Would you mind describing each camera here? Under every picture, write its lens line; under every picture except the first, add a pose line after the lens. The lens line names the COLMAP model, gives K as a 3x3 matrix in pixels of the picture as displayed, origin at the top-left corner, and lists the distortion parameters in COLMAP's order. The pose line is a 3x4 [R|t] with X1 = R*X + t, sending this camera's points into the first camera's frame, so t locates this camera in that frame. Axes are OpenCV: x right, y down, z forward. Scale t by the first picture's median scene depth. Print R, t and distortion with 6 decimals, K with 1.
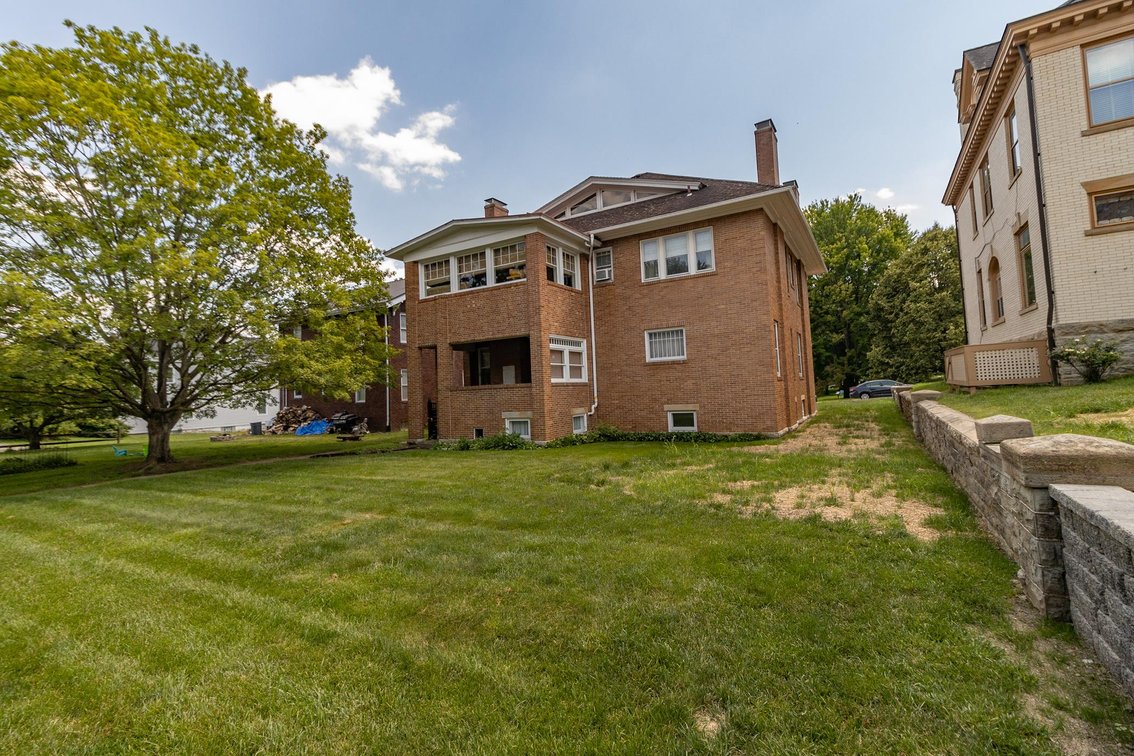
lens RADIAL K [[515.8, 0, 565.7], [0, 515.8, 360.7], [0, 0, 1]] dist [0.004050, 0.000773]
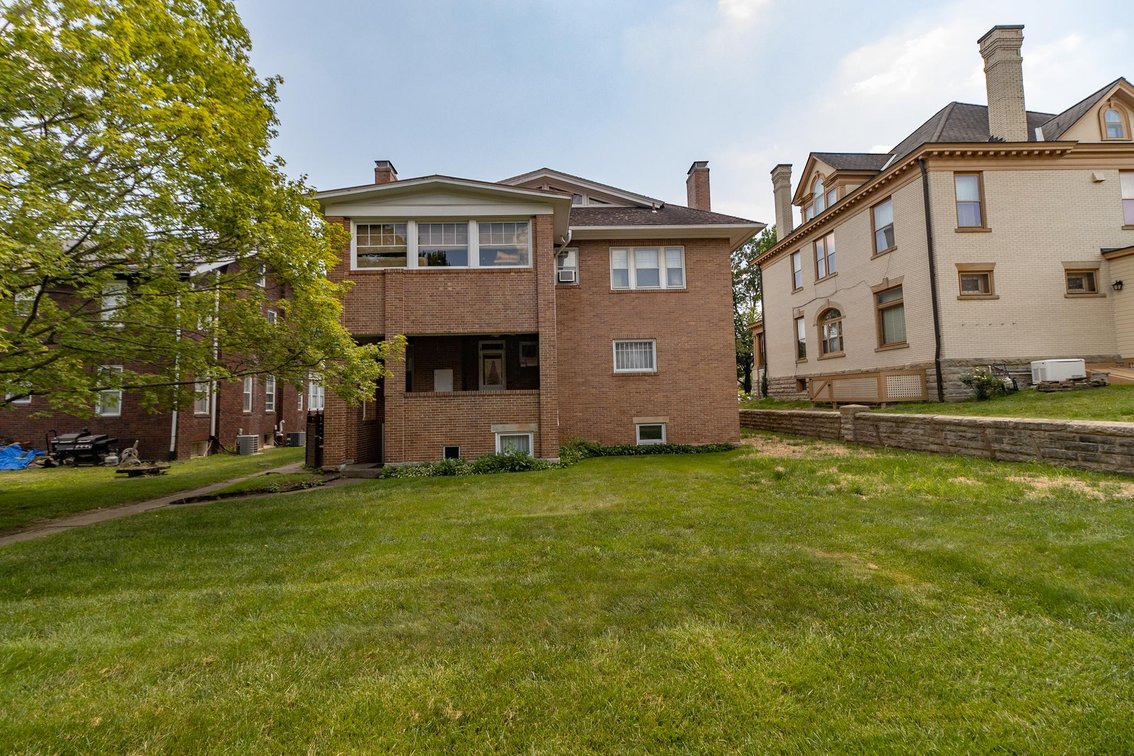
lens RADIAL K [[515.8, 0, 565.7], [0, 515.8, 360.7], [0, 0, 1]] dist [0.004050, 0.000773]
pose [[0.834956, 0.065793, 0.546370, -0.456498], [-0.043106, 0.997596, -0.054254, 0.037302], [-0.548626, 0.021748, 0.835785, 0.253516]]
